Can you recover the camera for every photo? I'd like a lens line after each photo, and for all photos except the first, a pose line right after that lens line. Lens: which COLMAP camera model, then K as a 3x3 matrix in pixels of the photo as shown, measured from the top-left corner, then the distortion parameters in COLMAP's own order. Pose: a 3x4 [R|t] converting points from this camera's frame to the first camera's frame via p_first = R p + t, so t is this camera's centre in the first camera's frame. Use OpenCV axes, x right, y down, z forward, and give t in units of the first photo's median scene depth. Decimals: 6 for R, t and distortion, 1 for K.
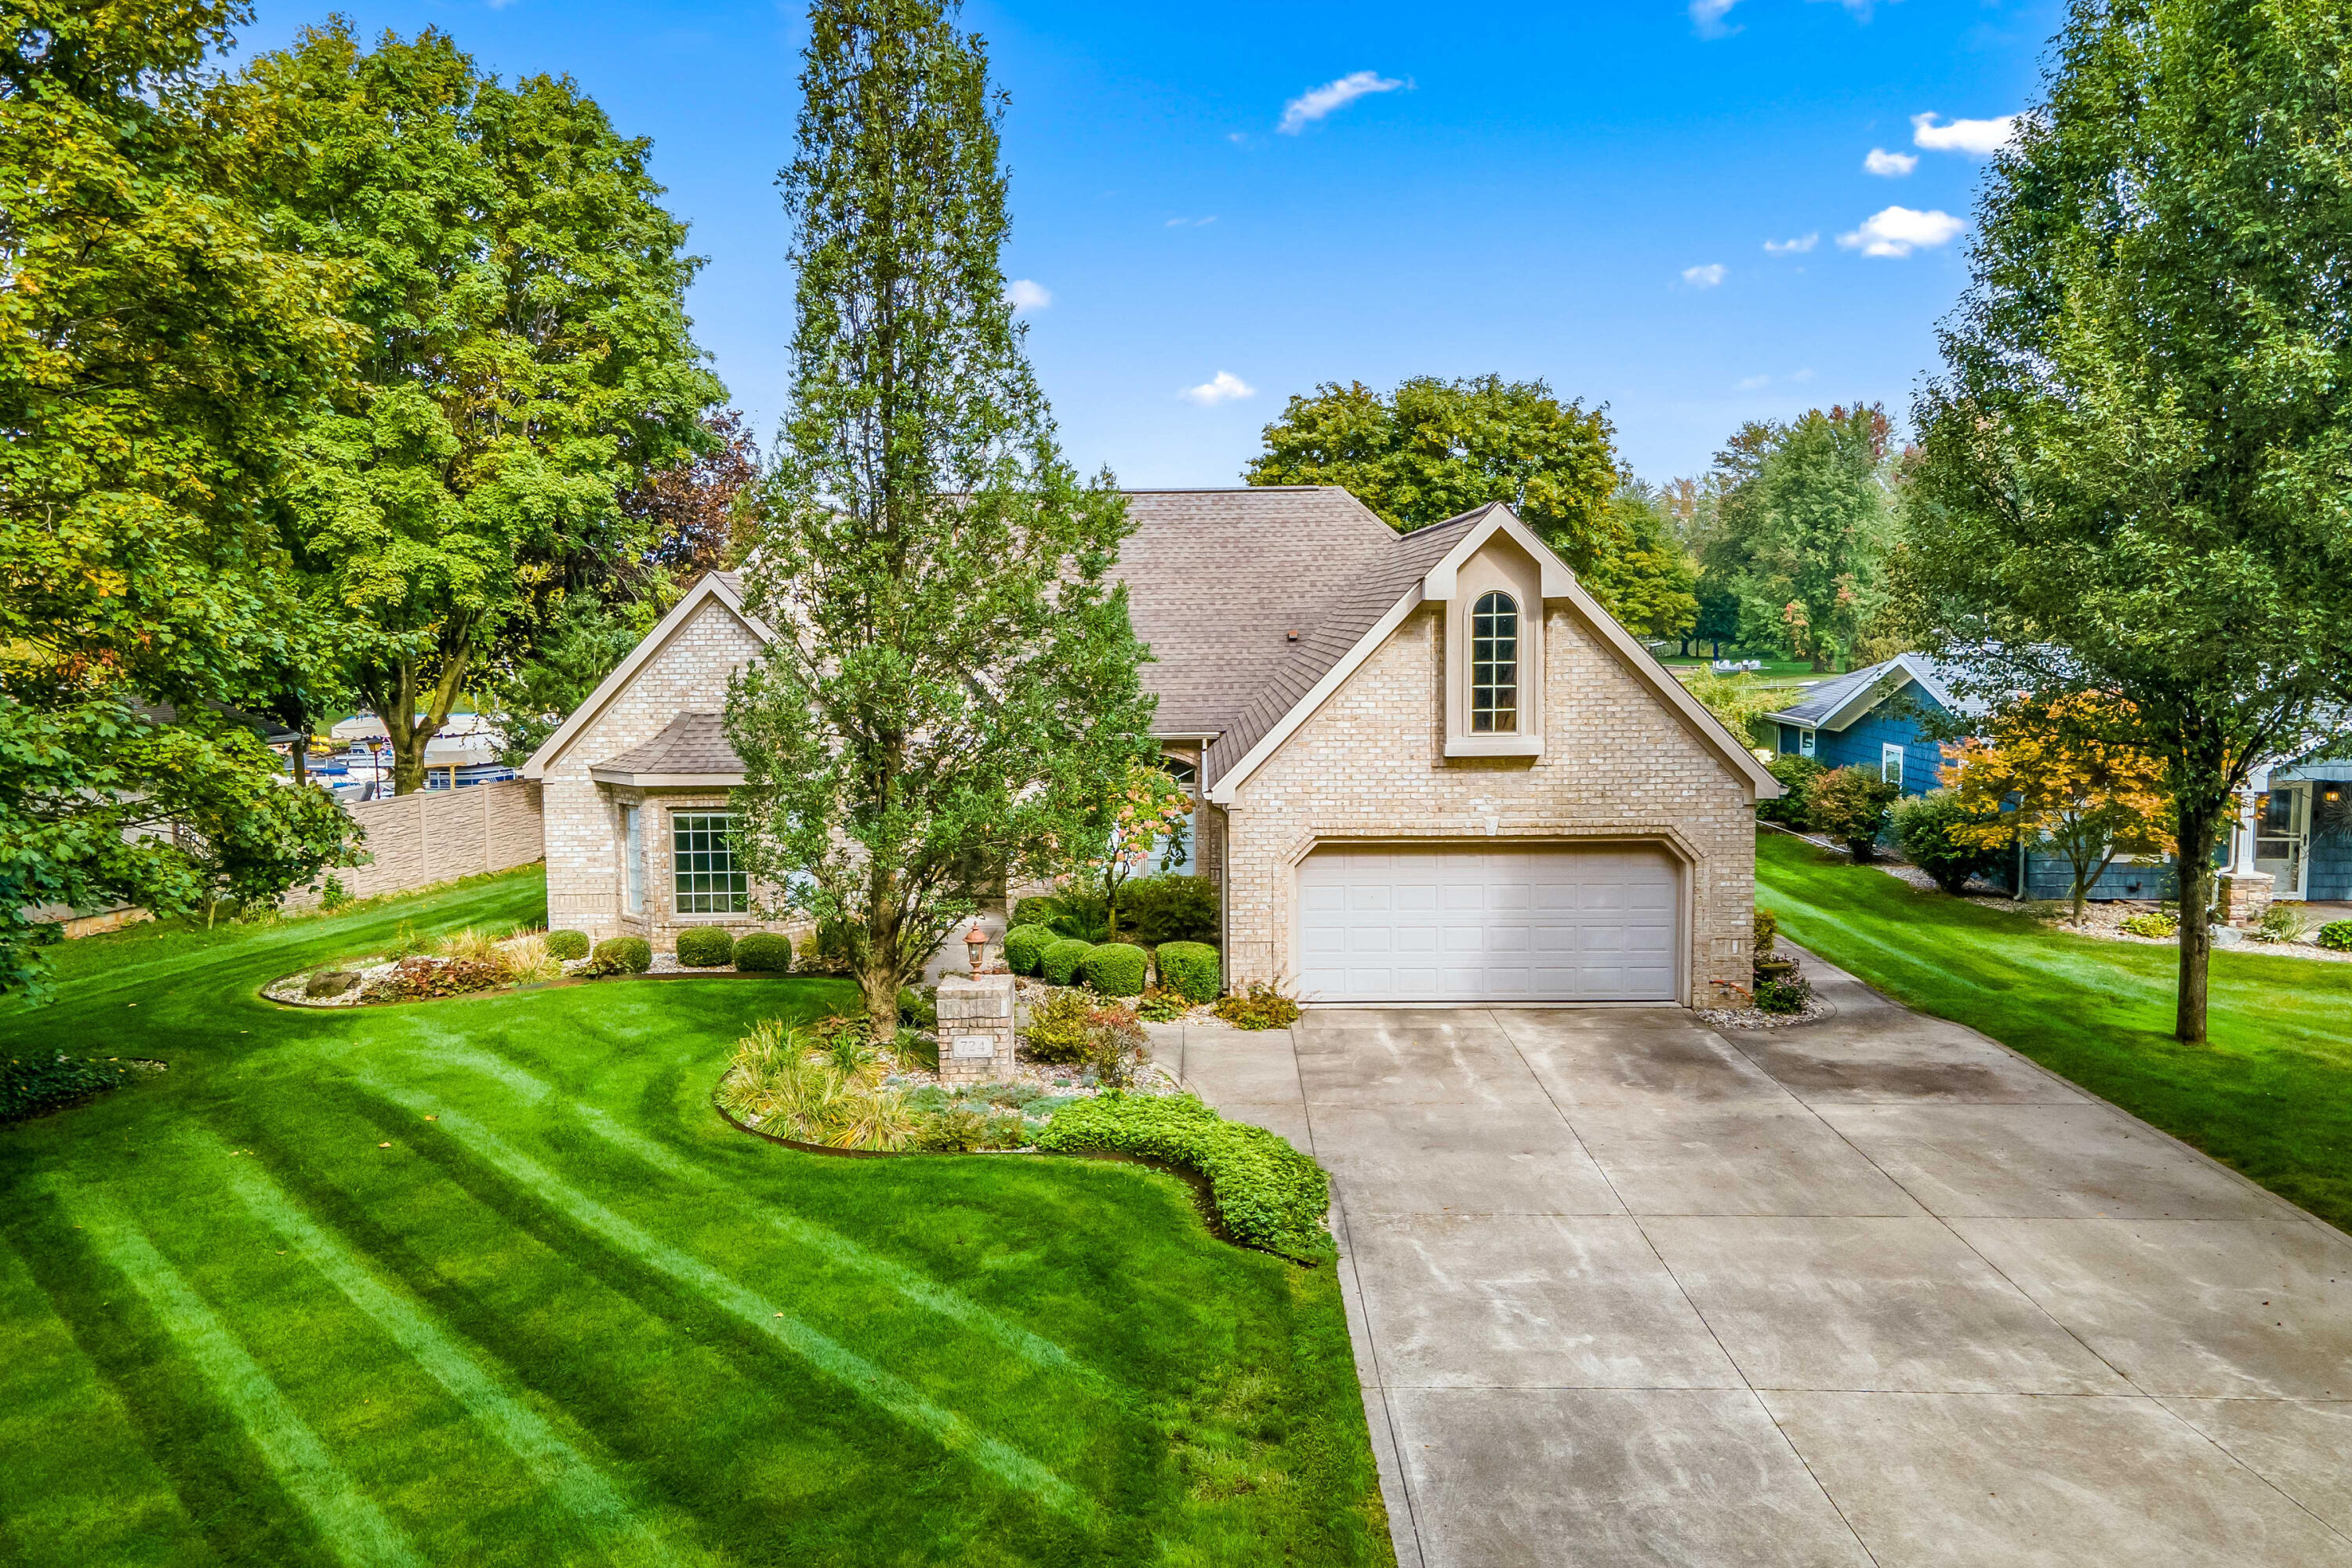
lens RADIAL K [[1758.1, 0, 1169.4], [0, 1758.1, 746.5], [0, 0, 1]] dist [0.044471, 0.009095]
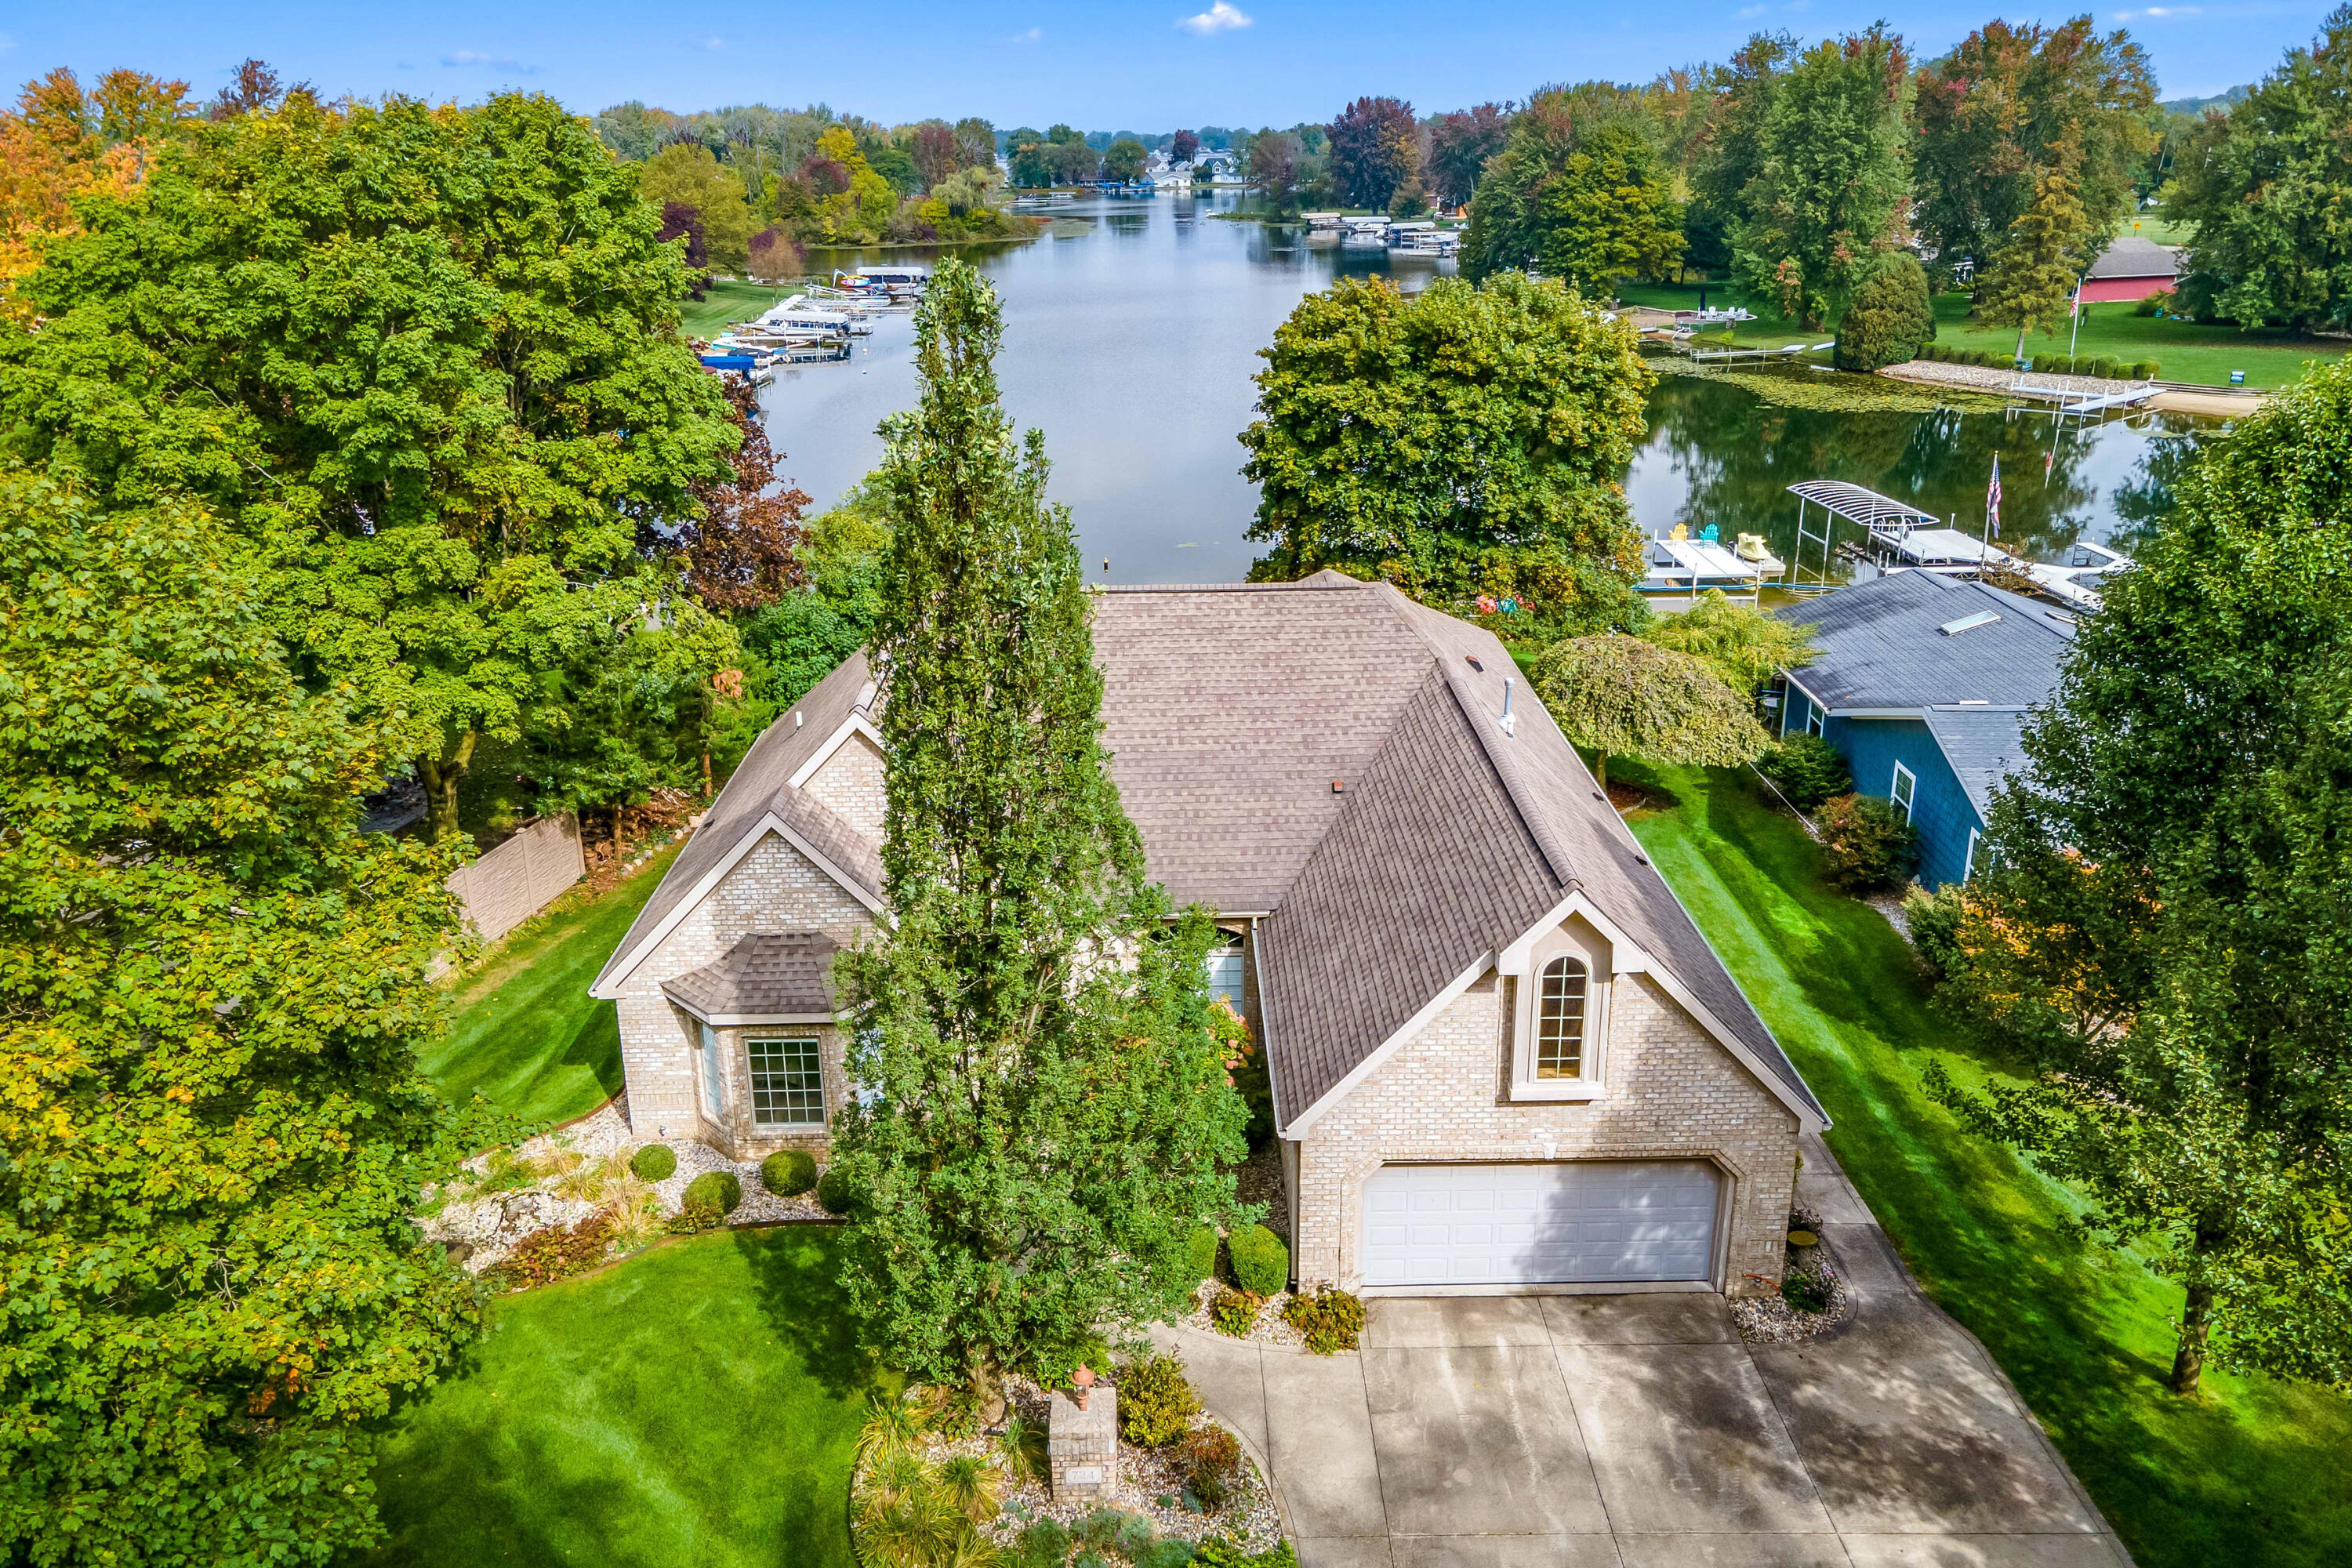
lens RADIAL K [[1758.1, 0, 1169.4], [0, 1758.1, 746.5], [0, 0, 1]] dist [0.044471, 0.009095]
pose [[0.999664, -0.008258, 0.024580, -0.044516], [0.001897, 0.968677, 0.248316, -0.293016], [-0.025861, -0.248186, 0.968367, 0.027077]]
